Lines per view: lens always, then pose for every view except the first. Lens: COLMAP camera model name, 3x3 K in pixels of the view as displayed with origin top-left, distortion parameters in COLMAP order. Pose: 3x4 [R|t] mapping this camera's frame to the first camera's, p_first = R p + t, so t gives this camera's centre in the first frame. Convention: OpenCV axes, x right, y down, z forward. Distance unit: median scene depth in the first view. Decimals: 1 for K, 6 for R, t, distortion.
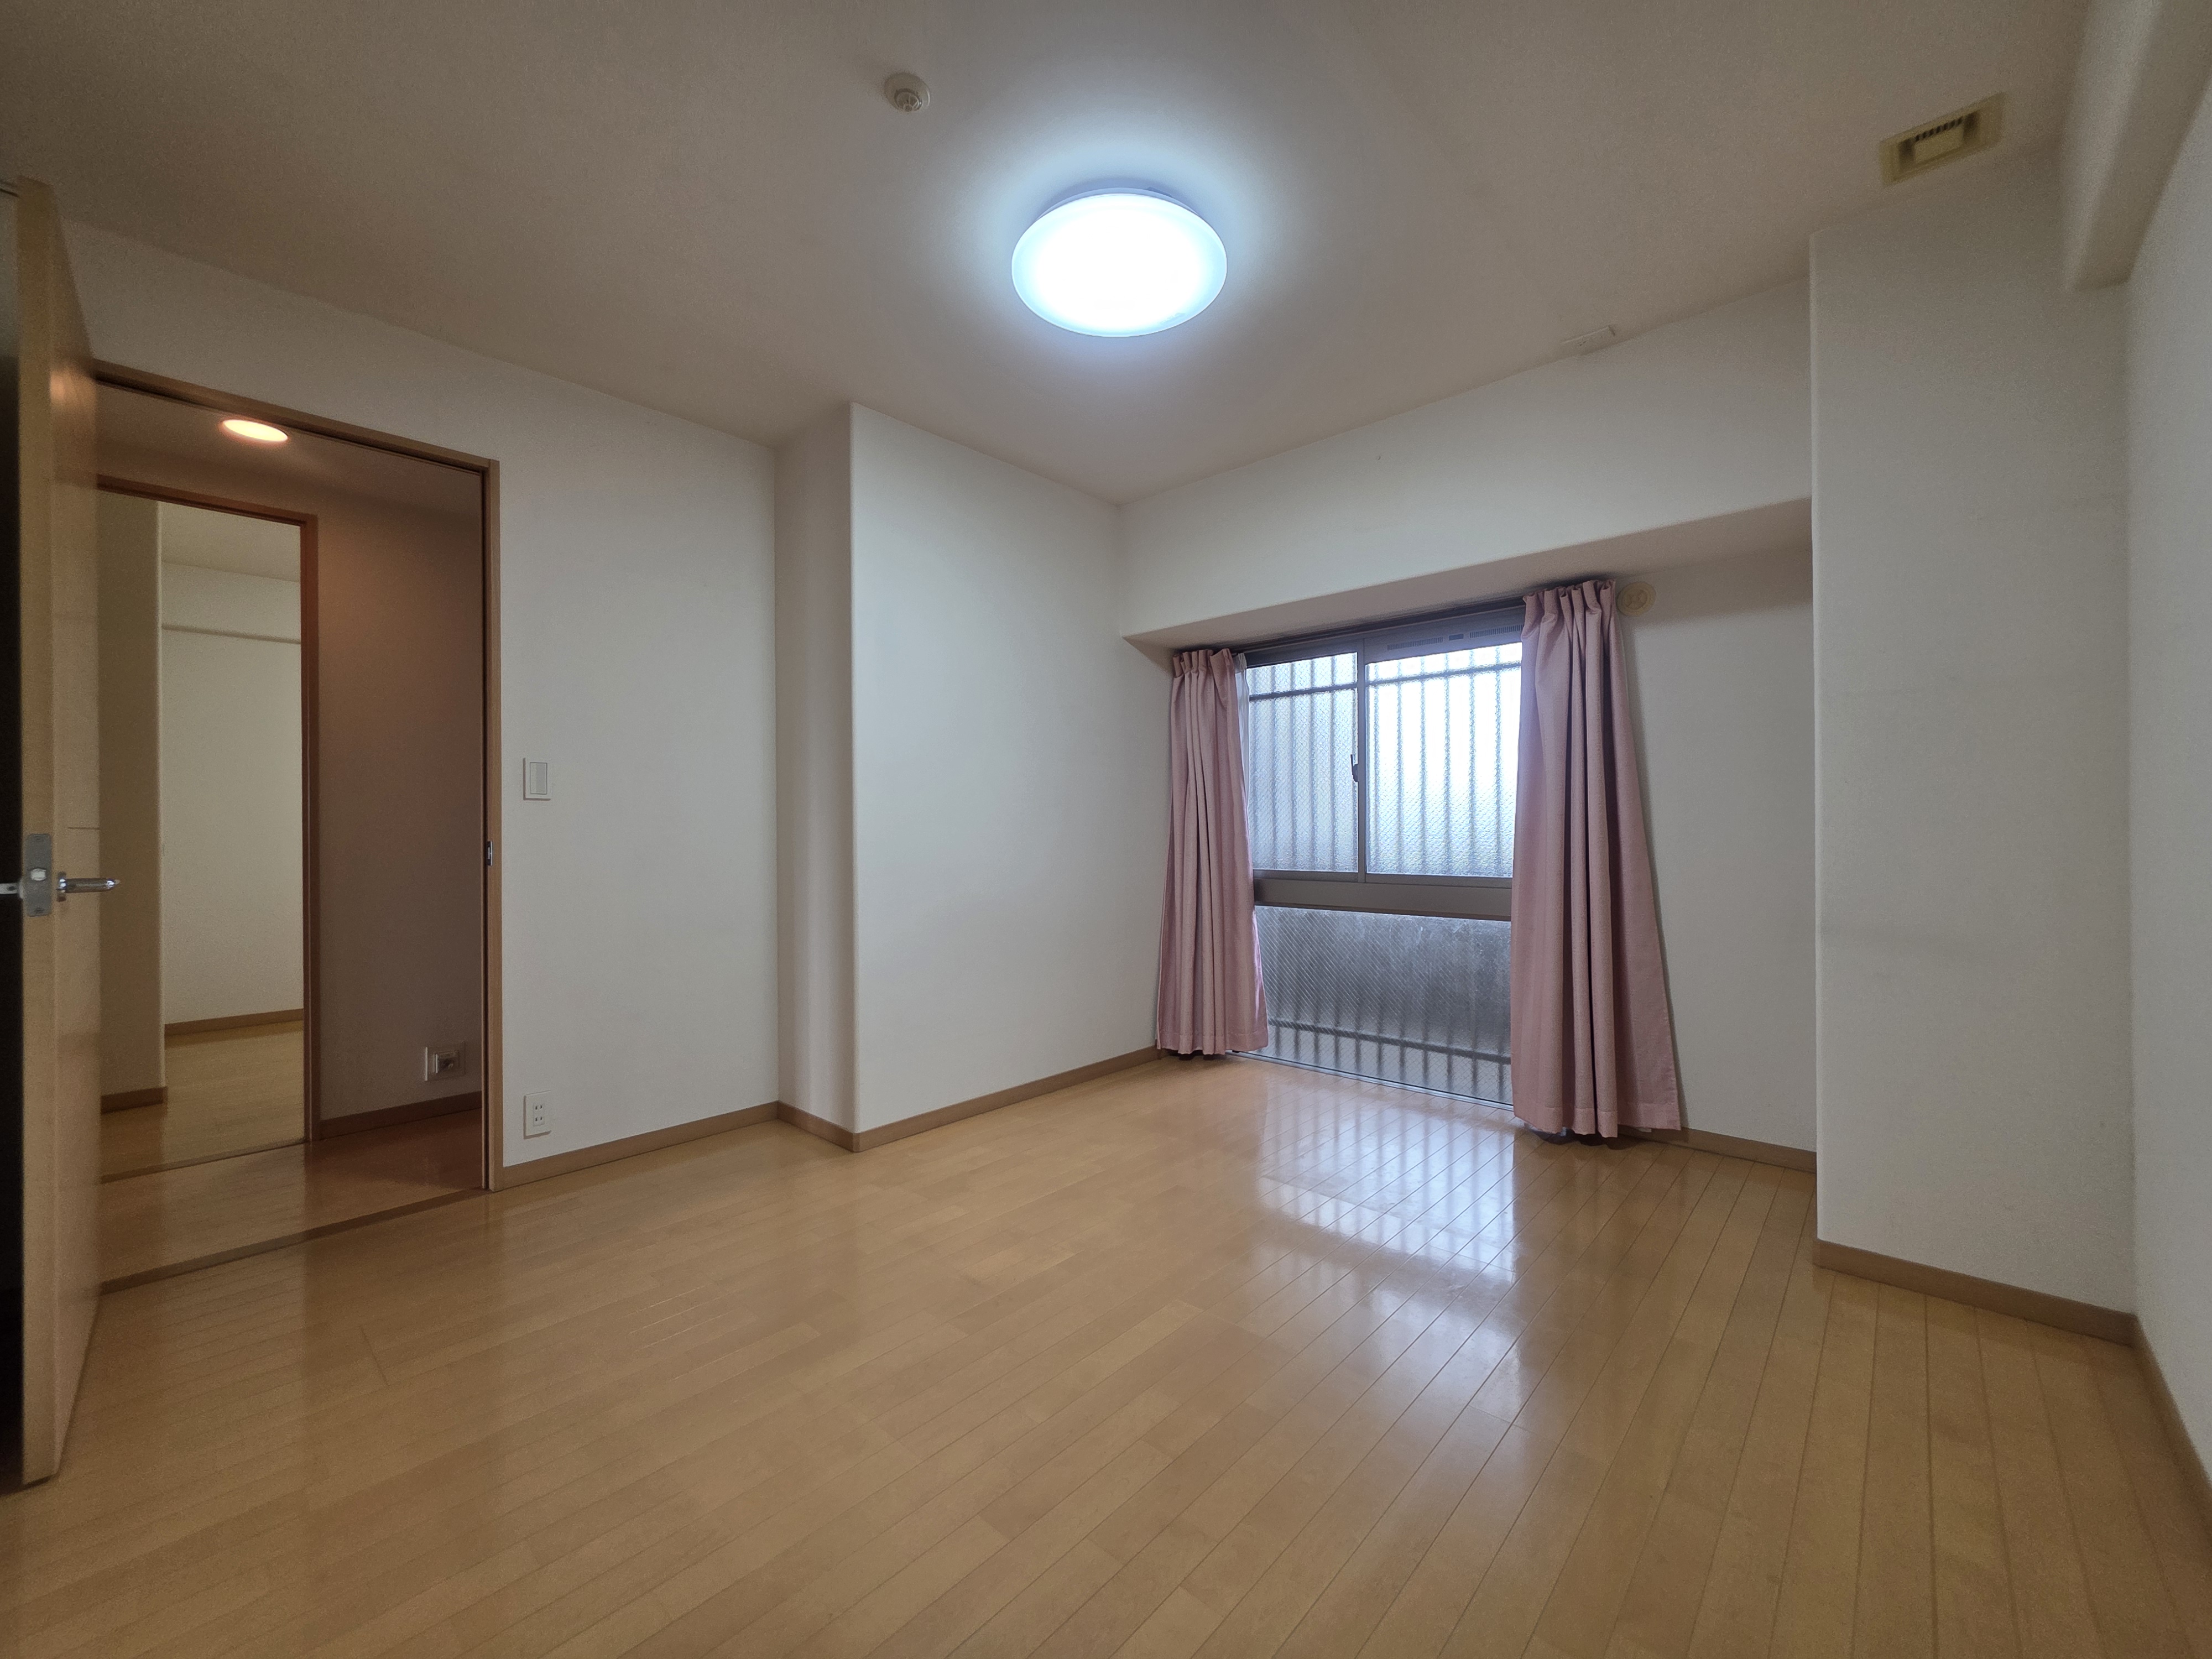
lens RADIAL K [[884.9, 0, 1101.6], [0, 884.9, 828.3], [0, 0, 1]] dist [-0.001887, 0.000007]
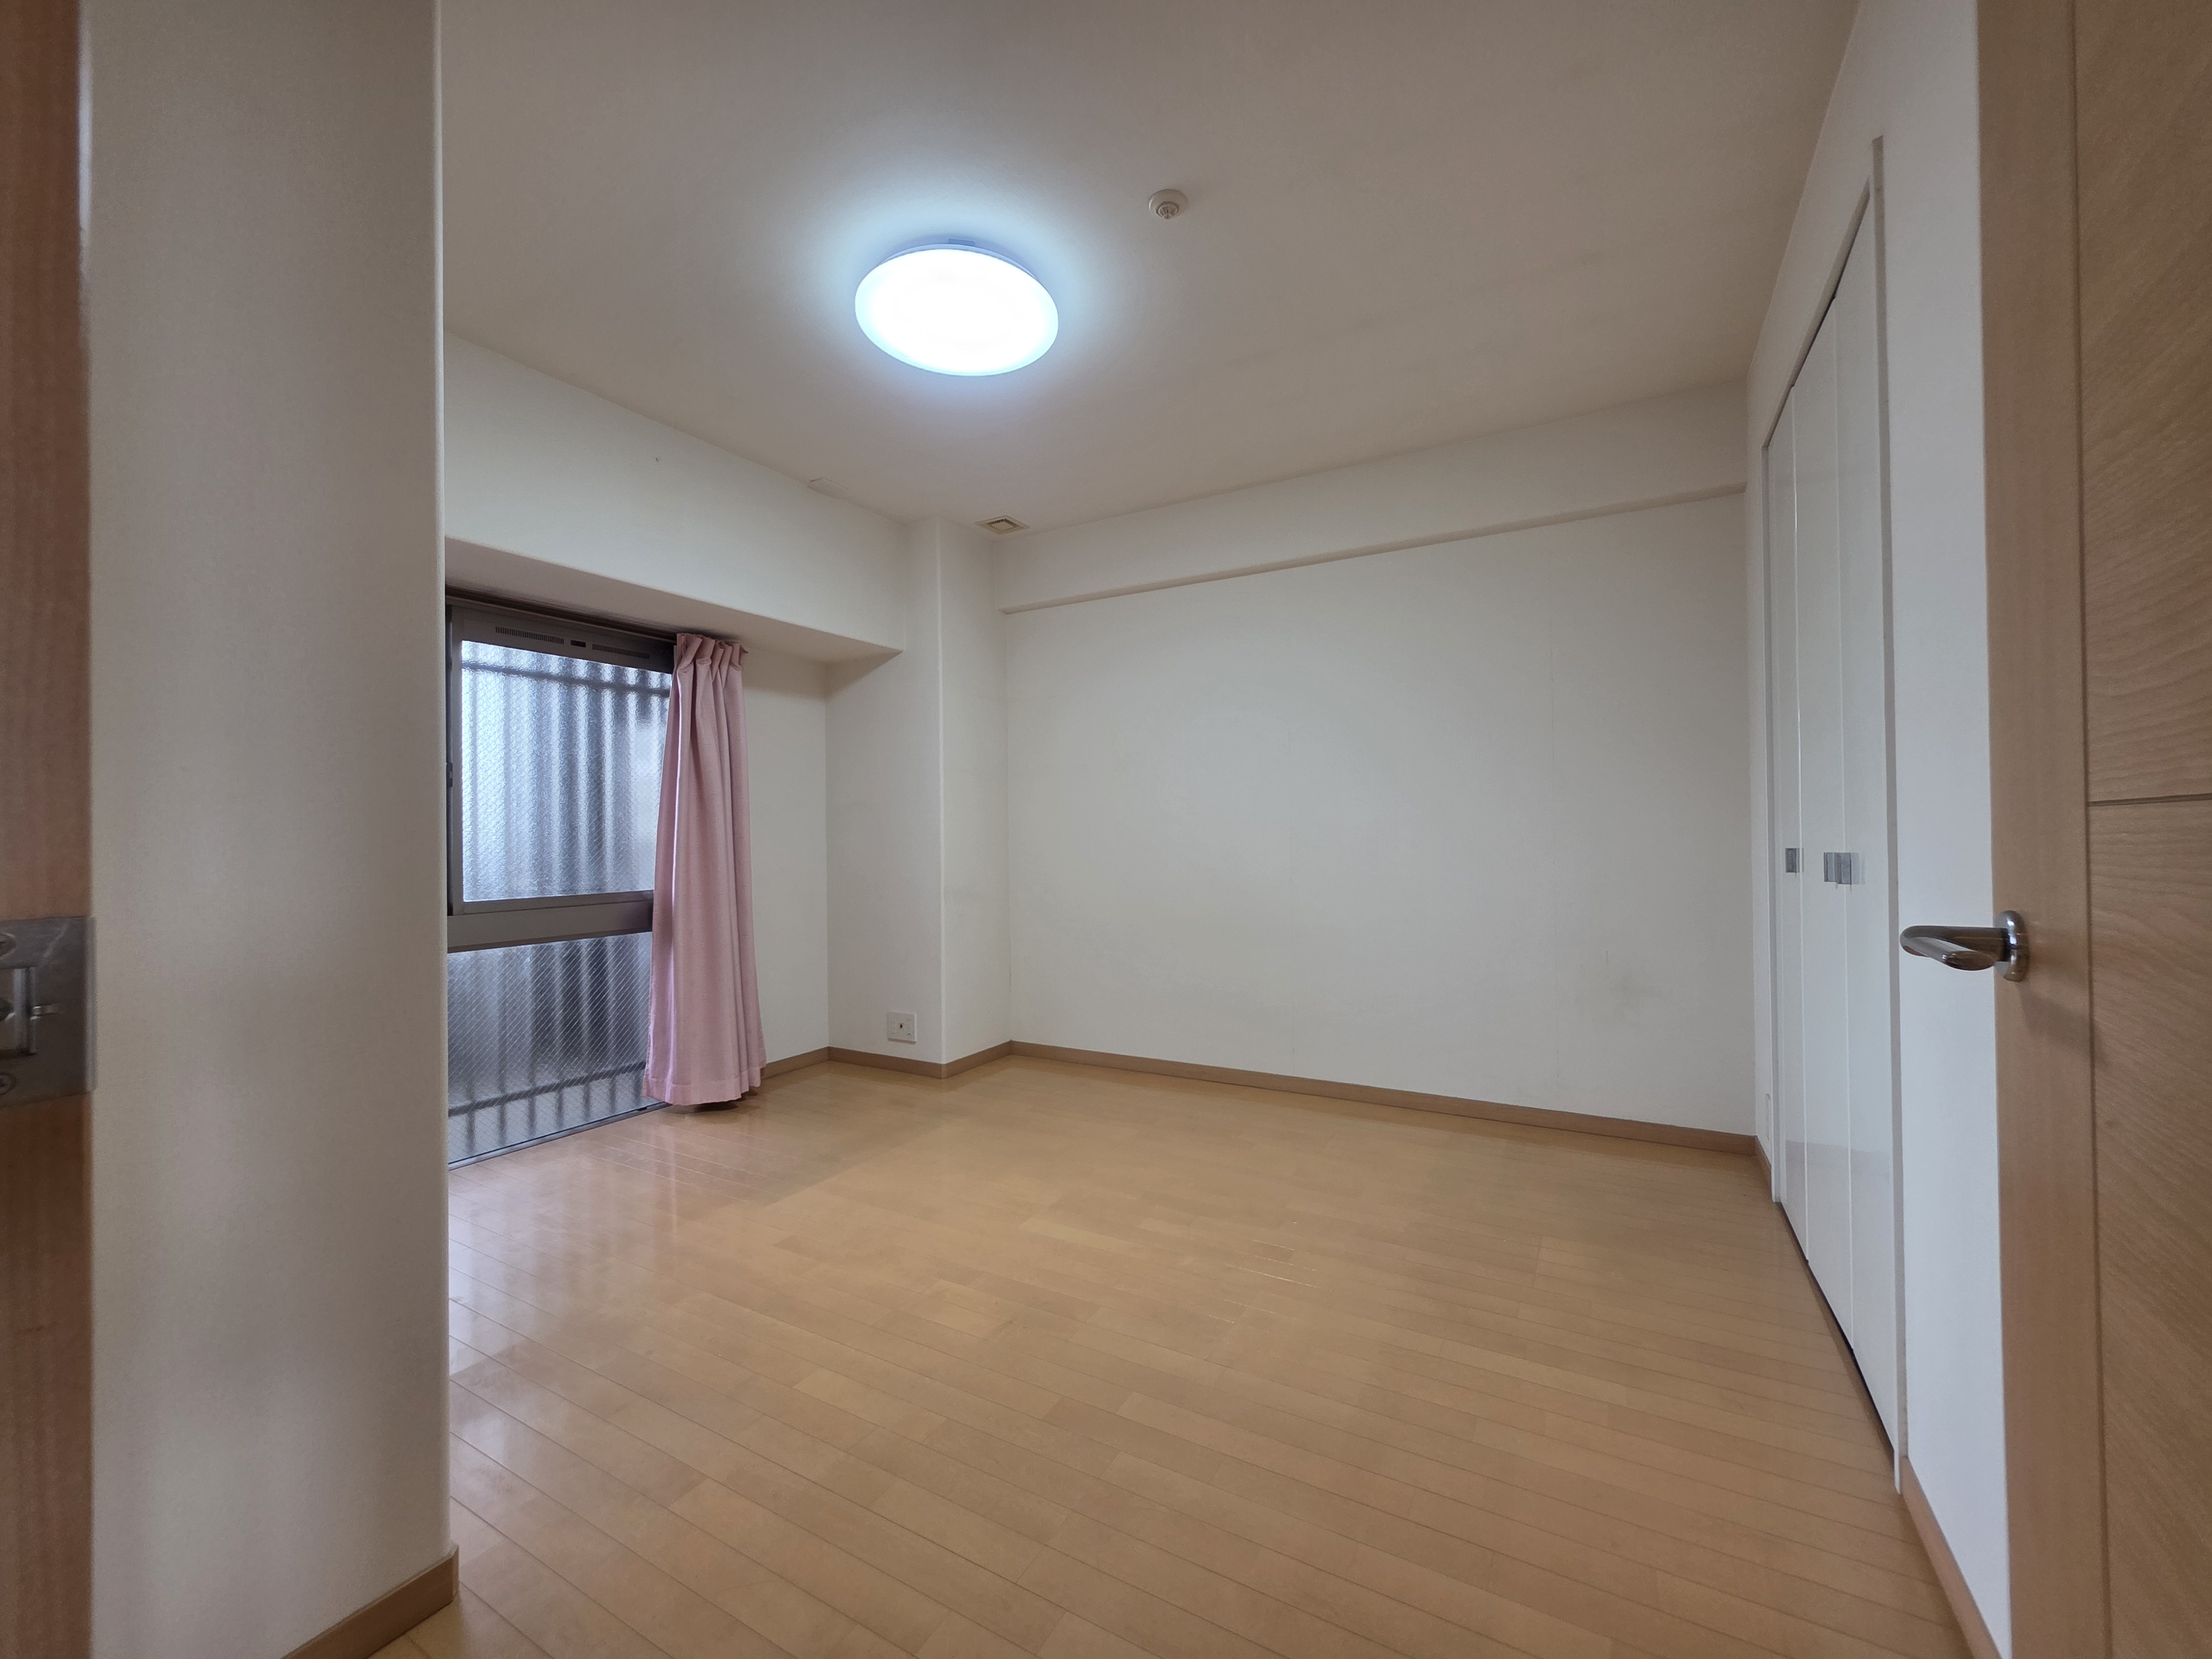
lens RADIAL K [[884.9, 0, 1101.6], [0, 884.9, 828.3], [0, 0, 1]] dist [-0.001887, 0.000007]
pose [[-0.216231, 0.010966, 0.976281, -0.855553], [0.010079, 0.999909, -0.008999, -0.002934], [-0.976290, 0.007894, -0.216322, 0.865669]]
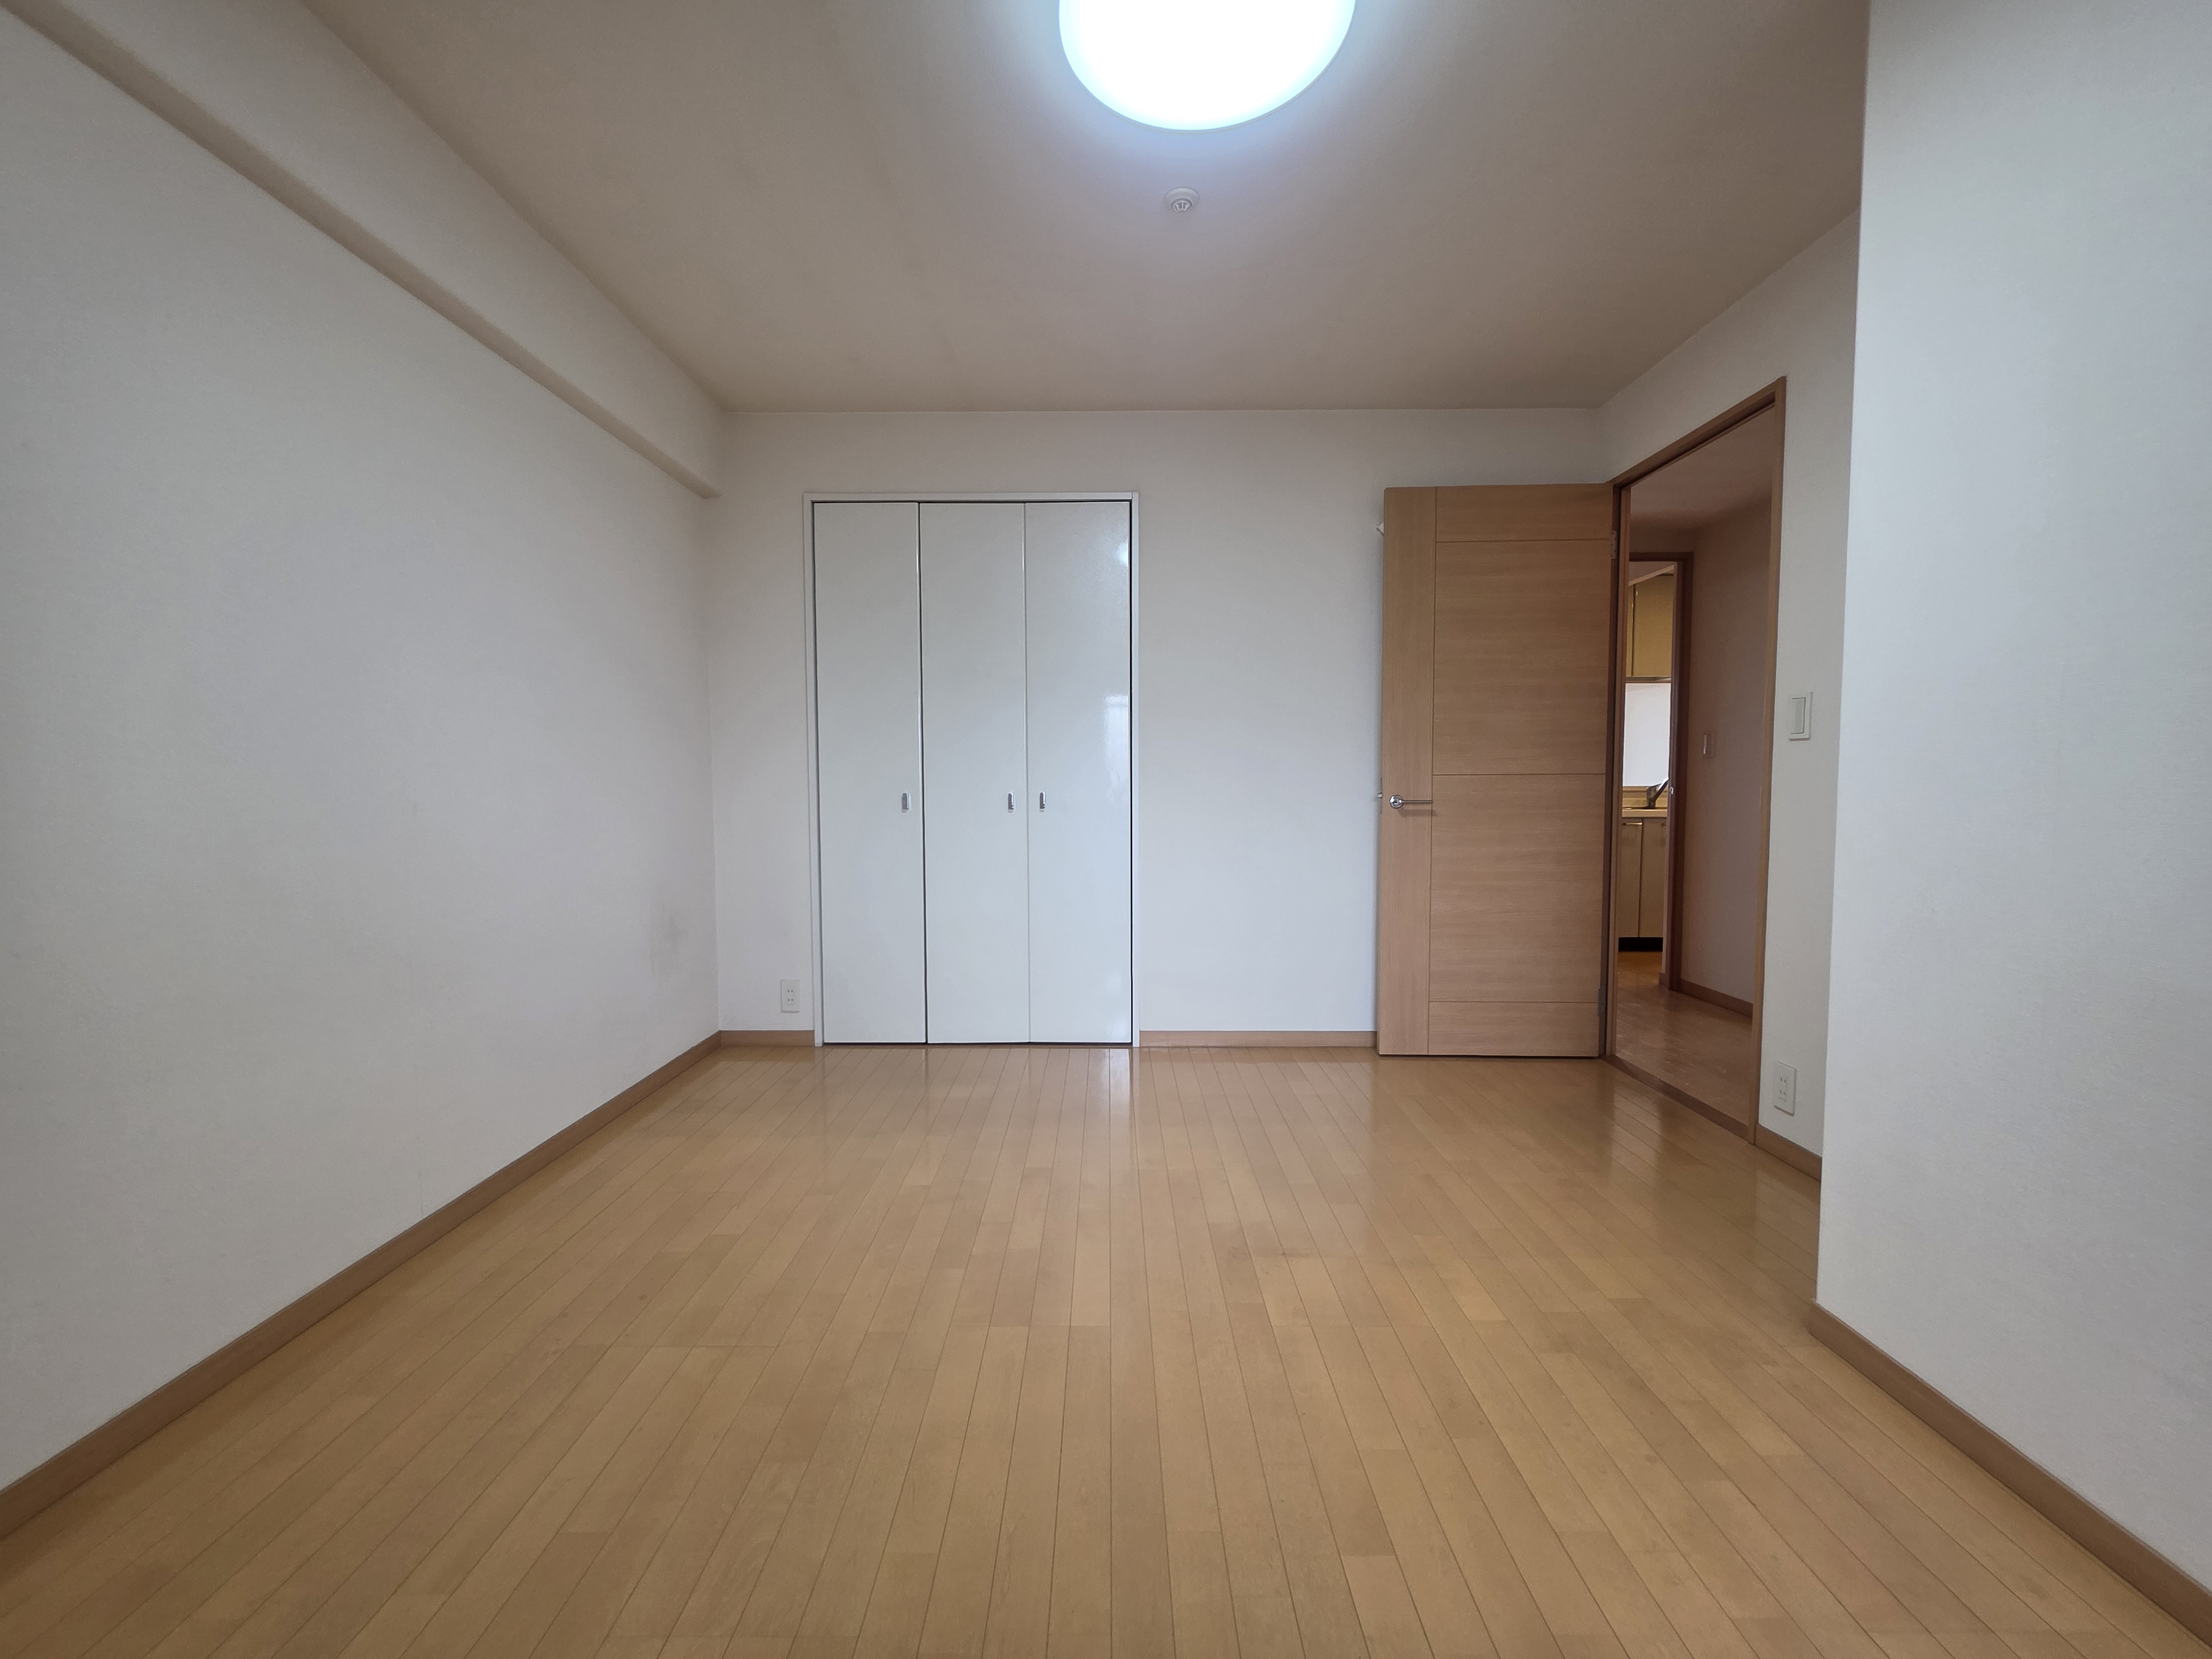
lens RADIAL K [[884.9, 0, 1101.6], [0, 884.9, 828.3], [0, 0, 1]] dist [-0.001887, 0.000007]
pose [[-0.744727, 0.045797, -0.665796, 0.487773], [0.014138, 0.998501, 0.052868, 0.000146], [0.667219, 0.029960, -0.744259, 1.228950]]
